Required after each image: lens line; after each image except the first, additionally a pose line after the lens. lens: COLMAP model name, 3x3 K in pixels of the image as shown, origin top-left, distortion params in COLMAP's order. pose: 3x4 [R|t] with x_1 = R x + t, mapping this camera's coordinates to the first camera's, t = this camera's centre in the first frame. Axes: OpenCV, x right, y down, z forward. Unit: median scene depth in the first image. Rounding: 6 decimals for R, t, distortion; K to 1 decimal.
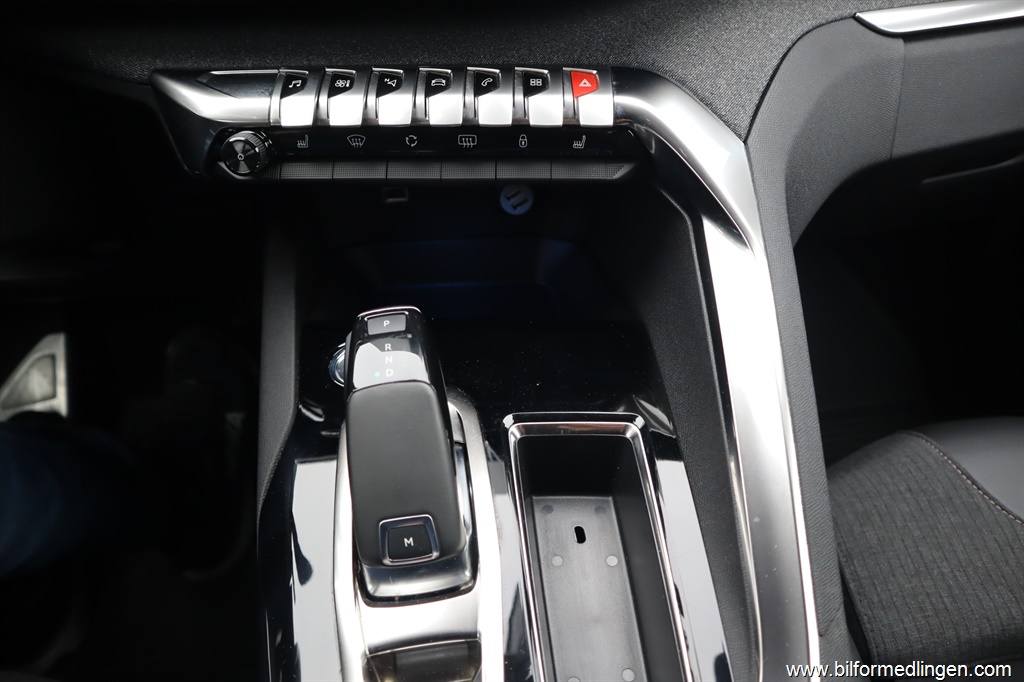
lens RADIAL K [[704.9, 0, 510.7], [0, 704.9, 339.6], [0, 0, 1]] dist [-0.124095, 0.076505]
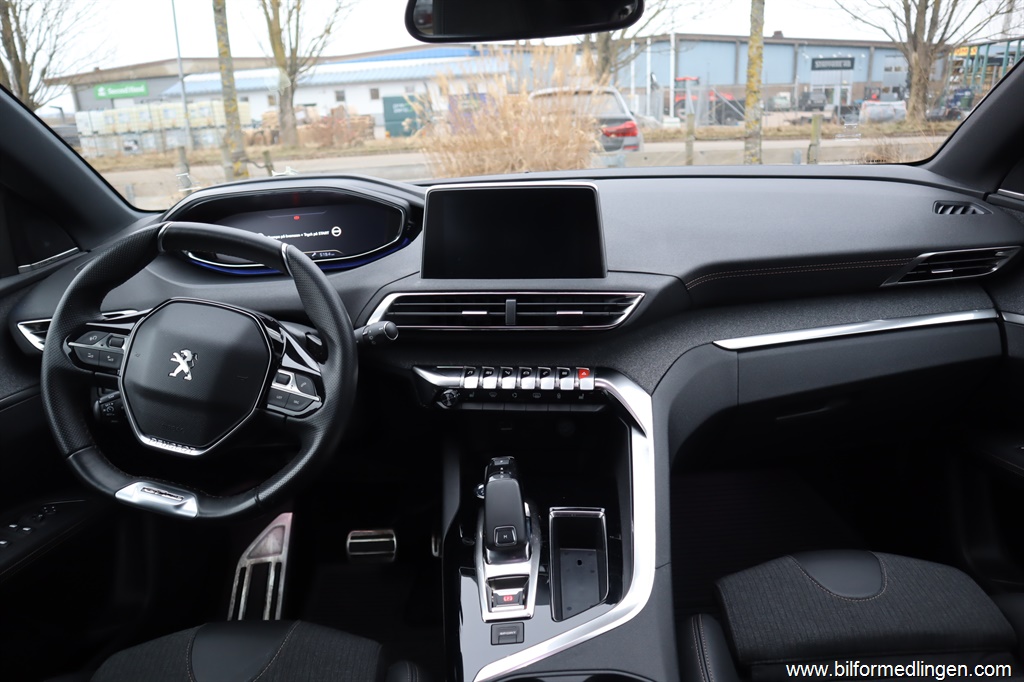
lens RADIAL K [[704.9, 0, 510.7], [0, 704.9, 339.6], [0, 0, 1]] dist [-0.124095, 0.076505]
pose [[0.989349, -0.001777, -0.145554, 0.215388], [-0.054050, 0.923954, -0.378665, 0.496415], [0.135158, 0.382499, 0.914017, -1.413824]]
